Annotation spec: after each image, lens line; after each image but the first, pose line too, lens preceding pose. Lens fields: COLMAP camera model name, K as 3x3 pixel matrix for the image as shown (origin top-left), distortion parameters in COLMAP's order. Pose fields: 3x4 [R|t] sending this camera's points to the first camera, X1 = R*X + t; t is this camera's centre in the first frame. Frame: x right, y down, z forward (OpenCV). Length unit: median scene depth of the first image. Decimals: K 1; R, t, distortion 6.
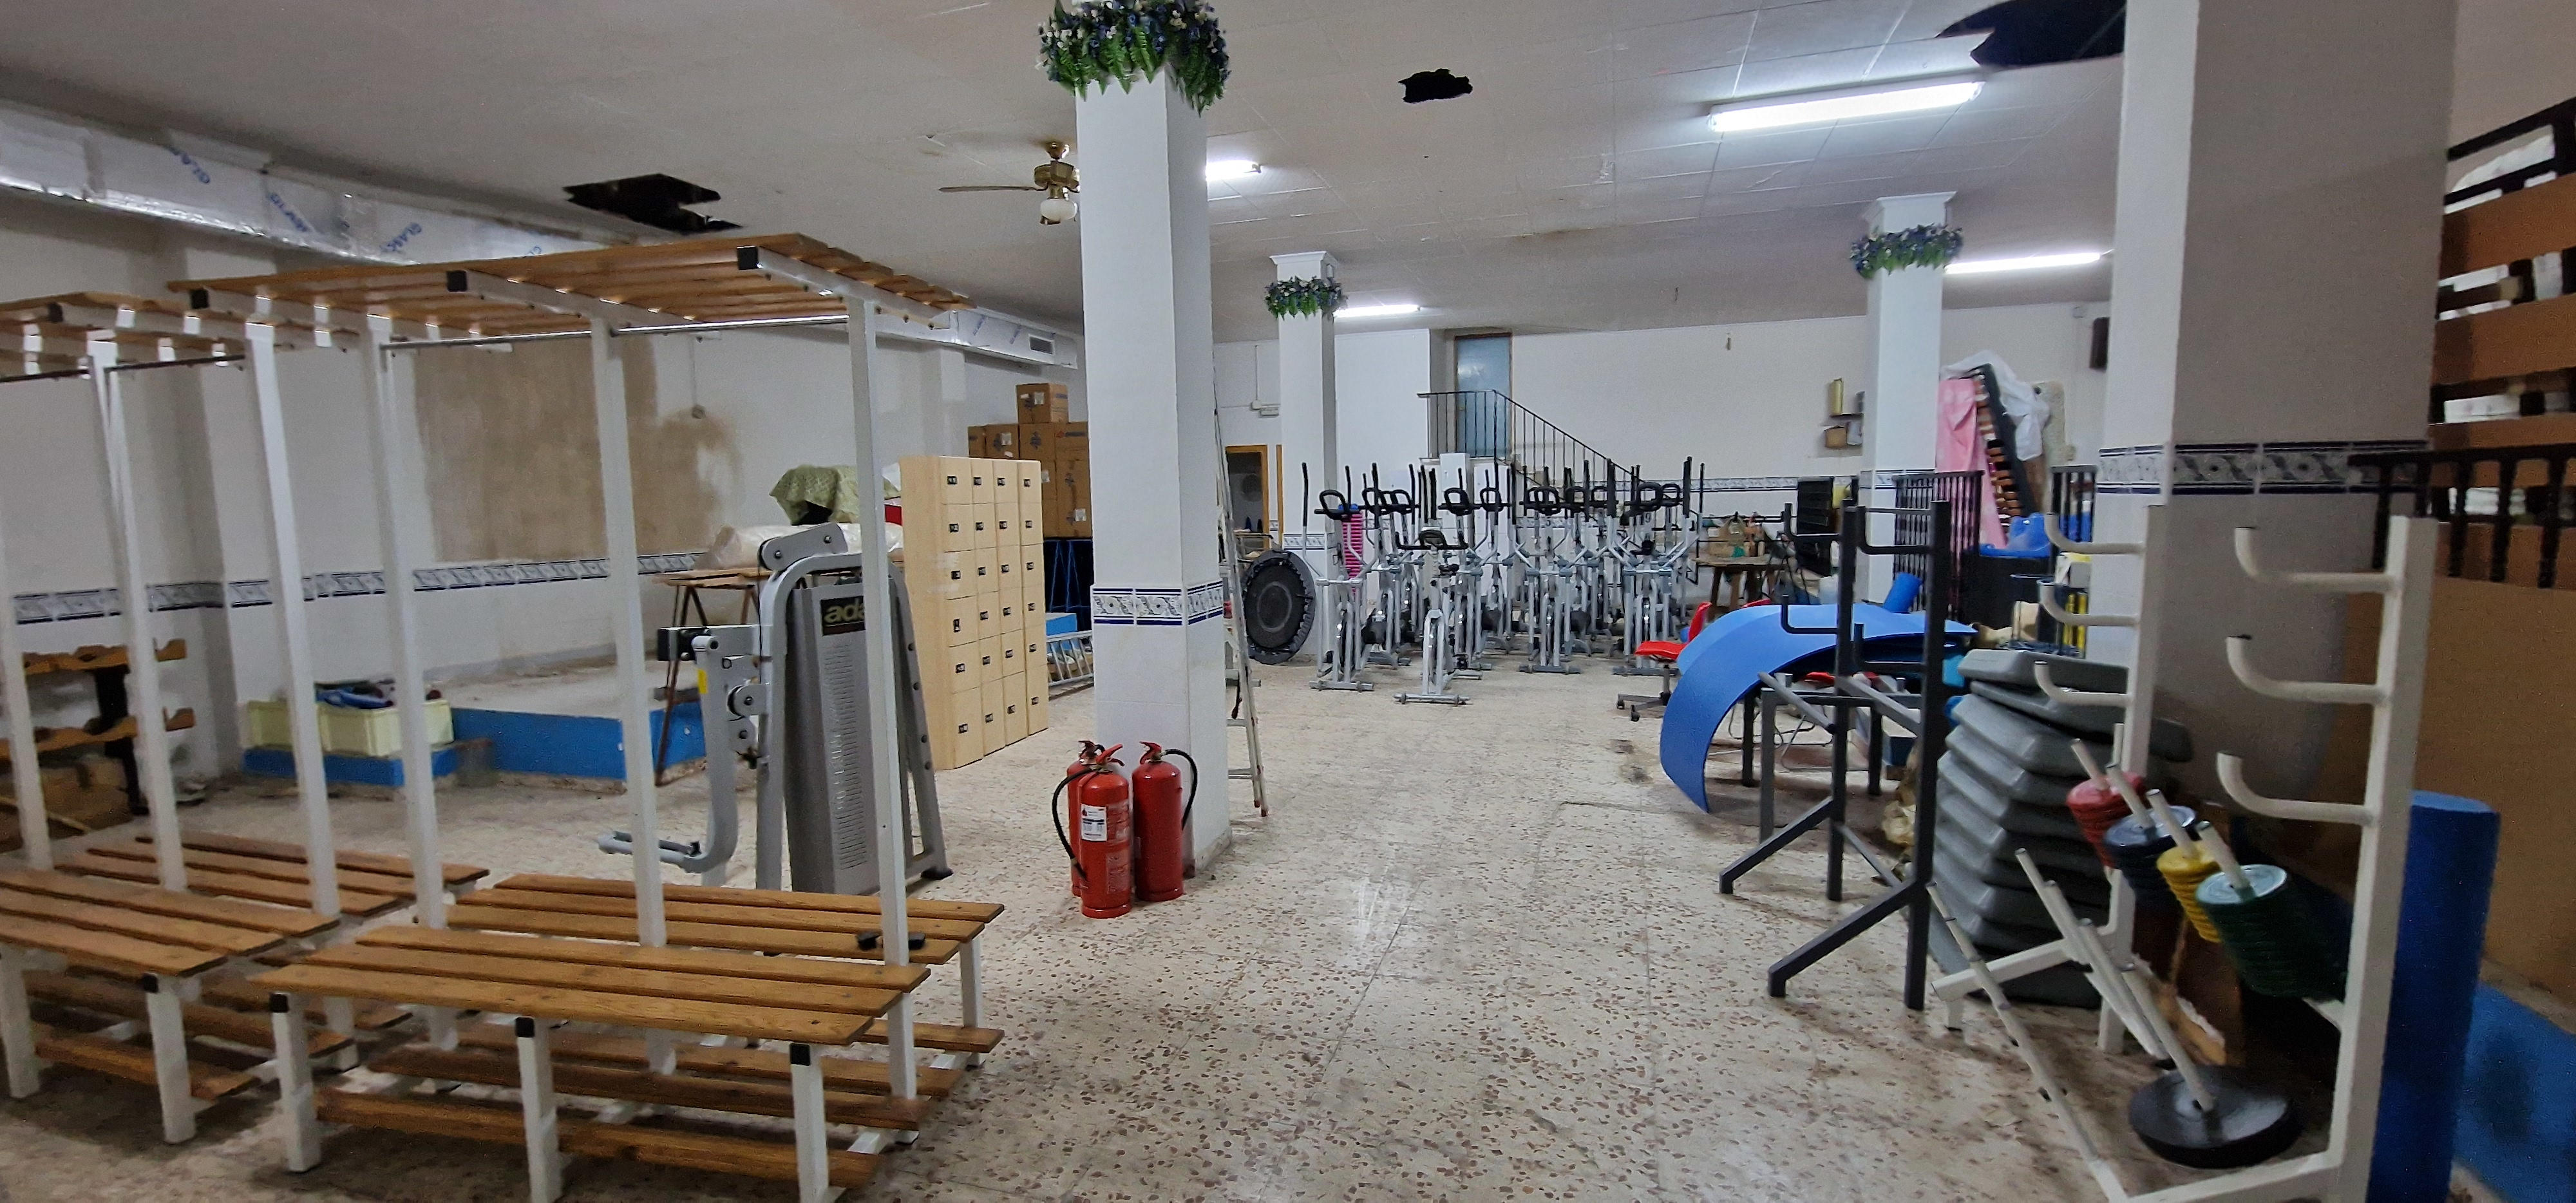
lens RADIAL K [[1051.3, 0, 1279.0], [0, 1051.3, 598.5], [0, 0, 1]] dist [0.001322, -0.000251]
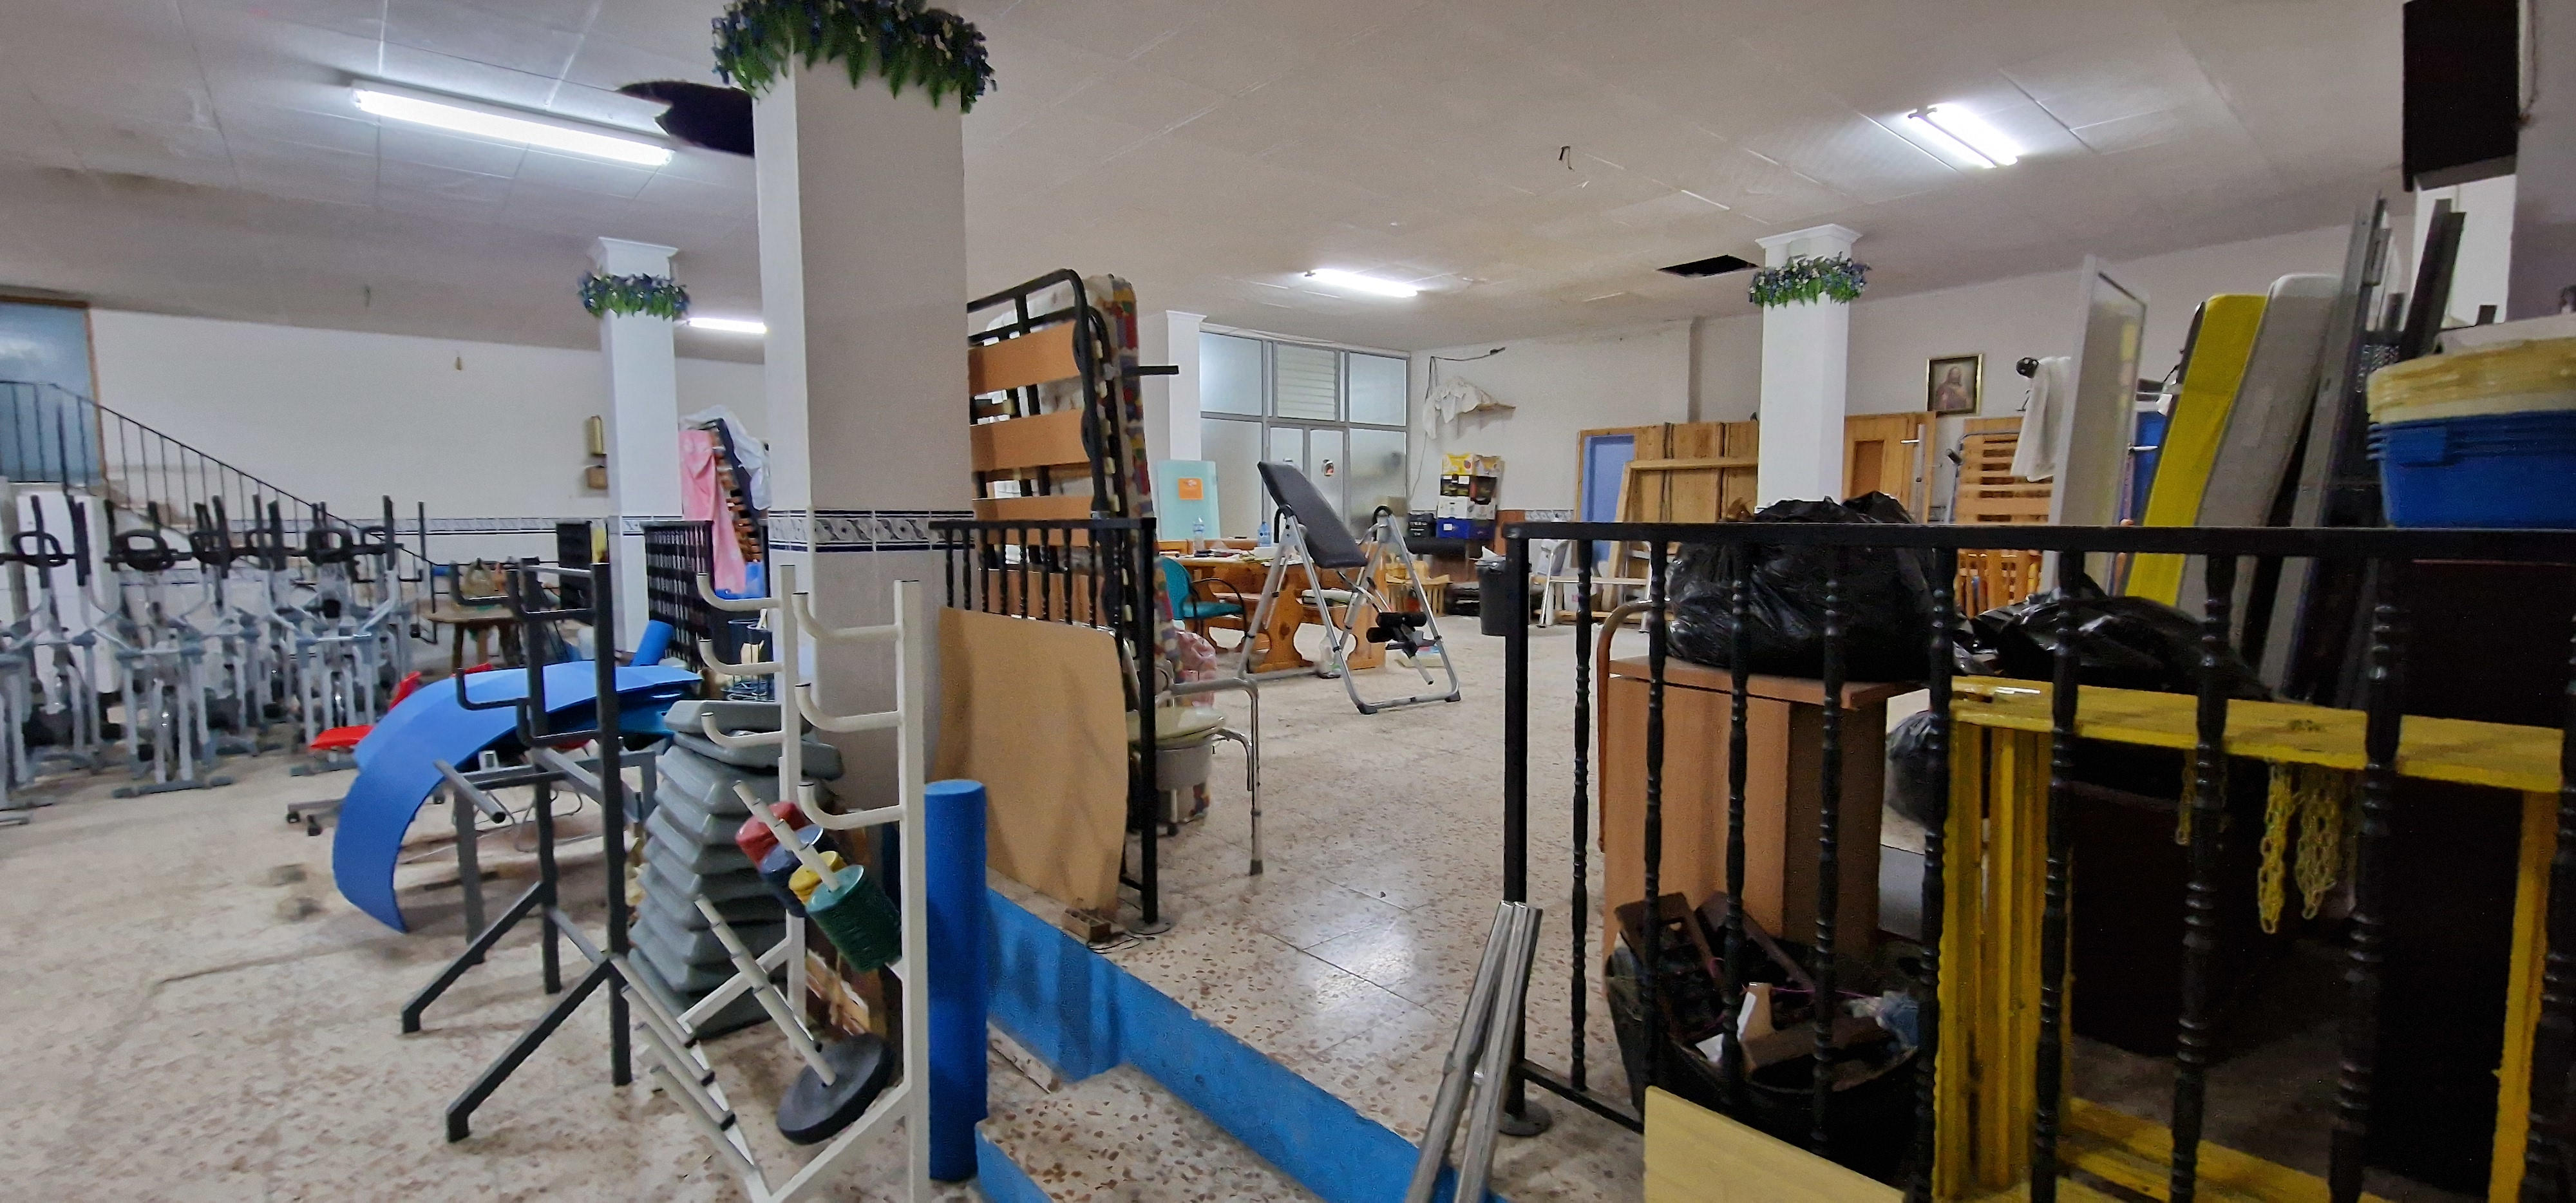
lens RADIAL K [[1051.3, 0, 1279.0], [0, 1051.3, 598.5], [0, 0, 1]] dist [0.001322, -0.000251]
pose [[0.520082, -0.053314, 0.852451, 0.090283], [0.081381, 0.996602, 0.012678, -0.015930], [-0.850231, 0.062780, 0.522653, -0.040235]]
